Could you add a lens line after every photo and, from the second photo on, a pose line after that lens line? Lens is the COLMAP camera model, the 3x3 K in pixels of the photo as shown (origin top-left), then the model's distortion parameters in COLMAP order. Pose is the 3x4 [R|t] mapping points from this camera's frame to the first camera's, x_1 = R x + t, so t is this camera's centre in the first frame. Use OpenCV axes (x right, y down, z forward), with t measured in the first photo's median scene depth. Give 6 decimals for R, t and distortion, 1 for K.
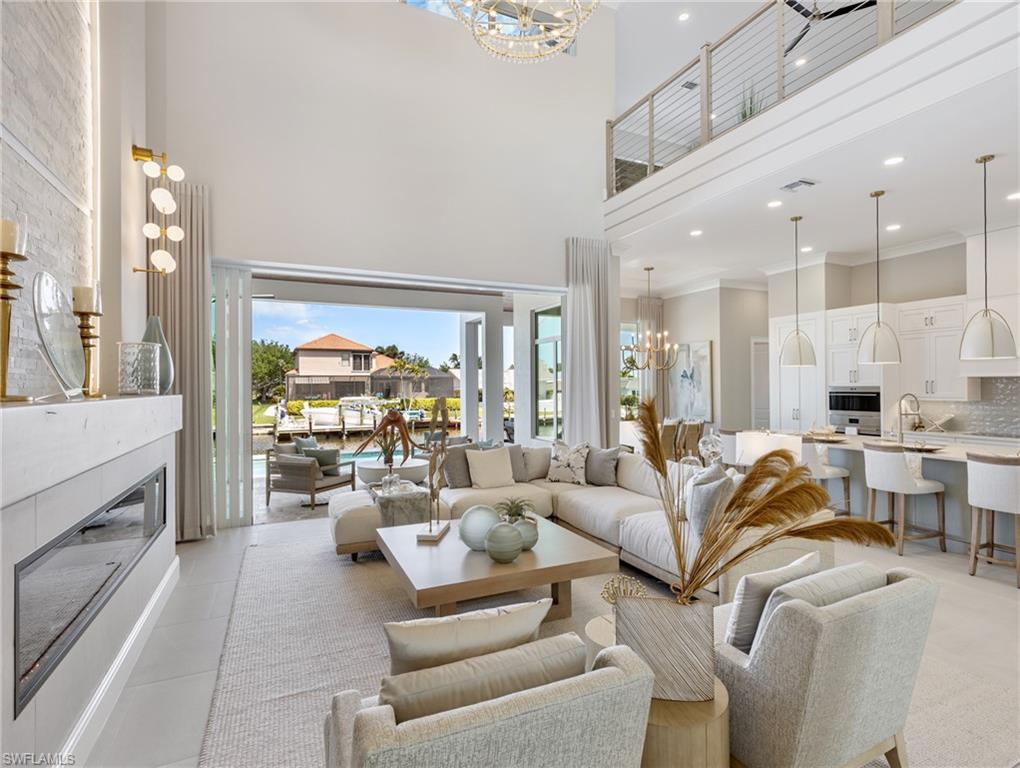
lens RADIAL K [[515.1, 0, 513.0], [0, 515.1, 385.7], [0, 0, 1]] dist [0.001202, 0.000303]
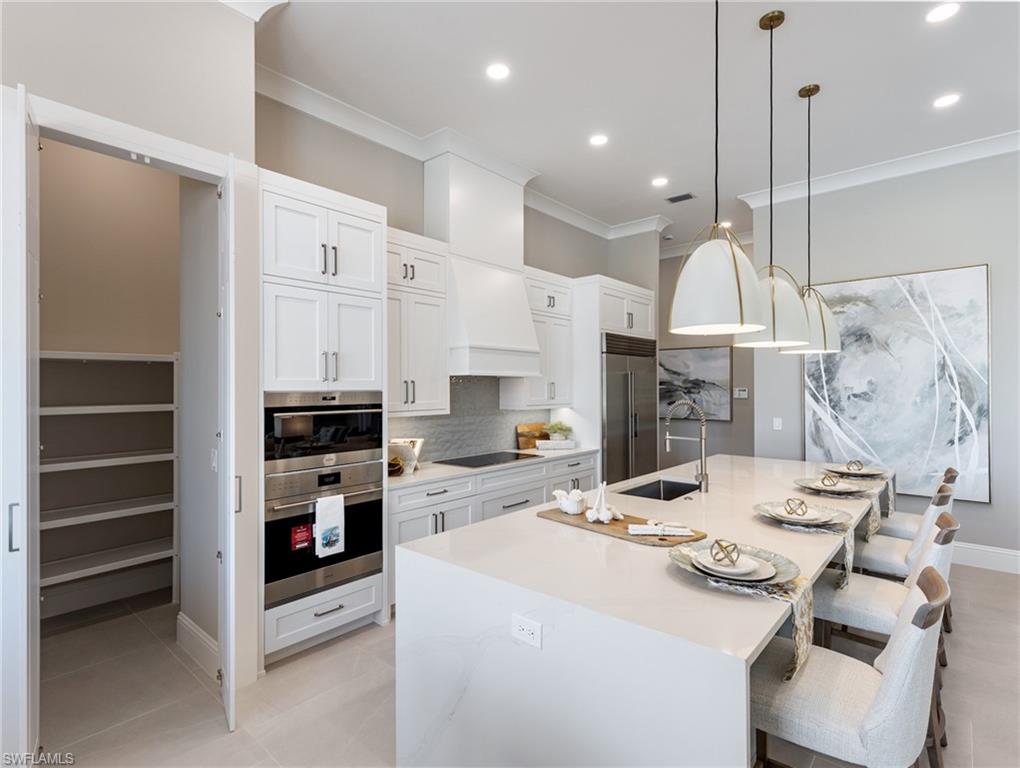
lens RADIAL K [[515.1, 0, 513.0], [0, 515.1, 385.7], [0, 0, 1]] dist [0.001202, 0.000303]
pose [[-0.411163, 0.006911, 0.911536, 0.246280], [0.003147, 0.999976, -0.006162, -0.000177], [-0.911556, 0.000335, -0.411175, 1.046406]]
